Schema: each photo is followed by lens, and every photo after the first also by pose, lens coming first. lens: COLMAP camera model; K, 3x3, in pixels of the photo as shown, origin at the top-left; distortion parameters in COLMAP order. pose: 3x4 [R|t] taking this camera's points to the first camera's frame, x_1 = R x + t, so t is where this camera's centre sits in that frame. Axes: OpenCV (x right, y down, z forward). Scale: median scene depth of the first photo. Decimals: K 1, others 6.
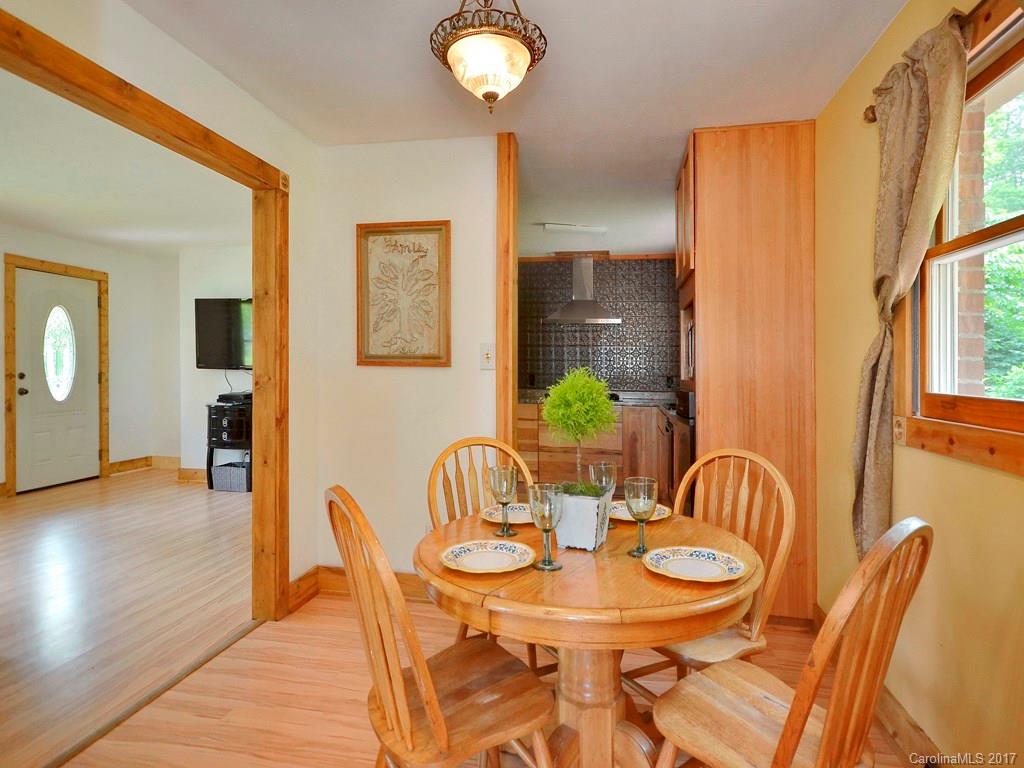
lens RADIAL K [[544.8, 0, 512.7], [0, 544.8, 370.6], [0, 0, 1]] dist [0.024055, -0.016855]
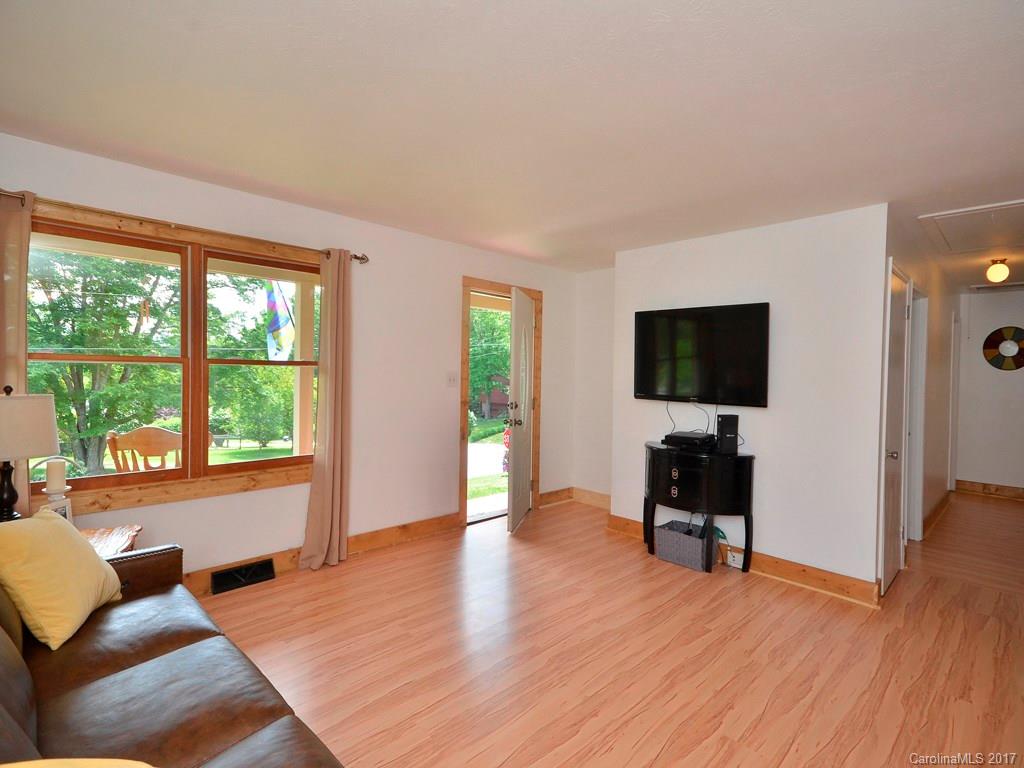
lens RADIAL K [[509.6, 0, 512.0], [0, 509.6, 384.0], [0, 0, 1]] dist [0.015564, 0.000015]
pose [[0.817725, 0.026126, -0.575016, -0.296528], [-0.017854, 0.999640, 0.020029, -0.038731], [0.575332, -0.006112, 0.817897, 0.281043]]
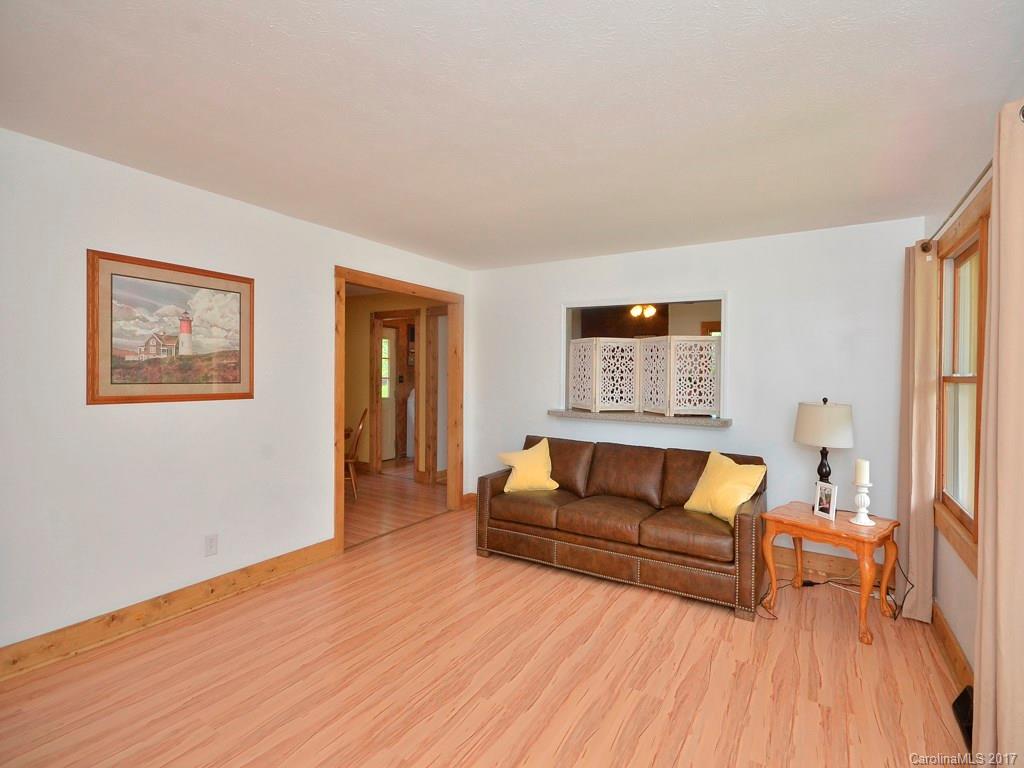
lens RADIAL K [[461.6, 0, 512.0], [0, 461.6, 384.0], [0, 0, 1]] dist [0.000528, 0.000170]
pose [[-0.933663, -0.033042, 0.356625, -0.686122], [-0.022290, 0.999166, 0.034219, -0.047706], [-0.357458, 0.024000, -0.933621, 1.009927]]
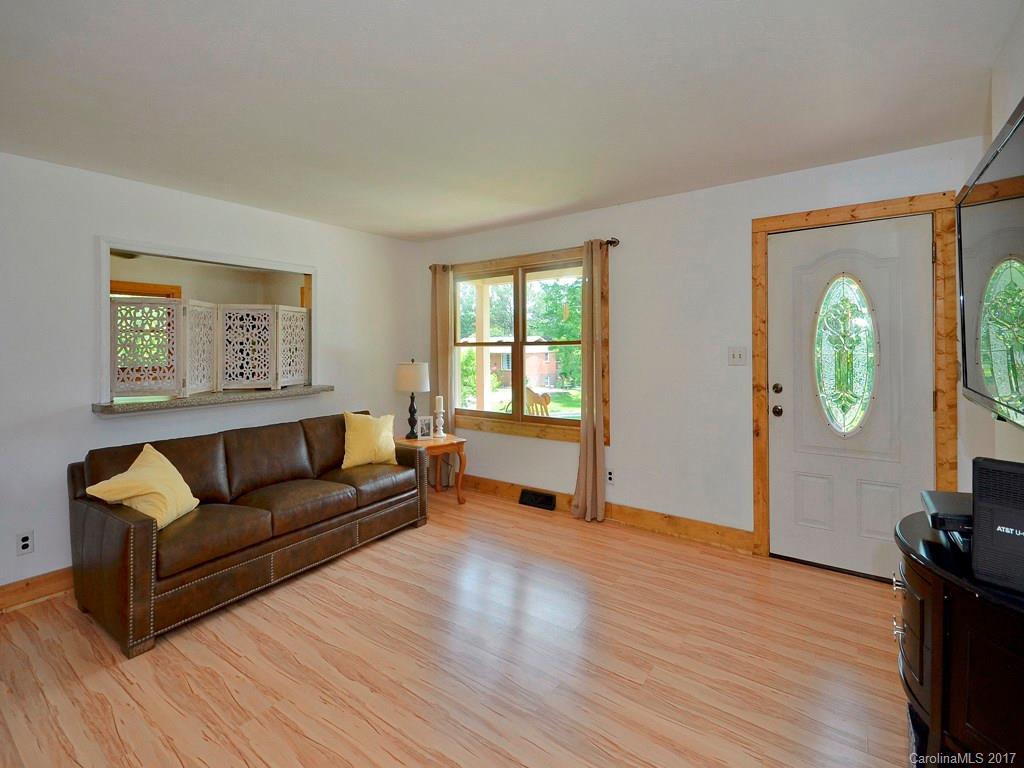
lens RADIAL K [[480.7, 0, 512.0], [0, 480.7, 348.8], [0, 0, 1]] dist [-0.001934, -0.000250]
pose [[-0.433186, -0.000337, -0.901305, -0.183374], [0.002693, 0.999995, -0.001668, -0.036877], [0.901301, -0.003150, -0.433183, 0.879460]]
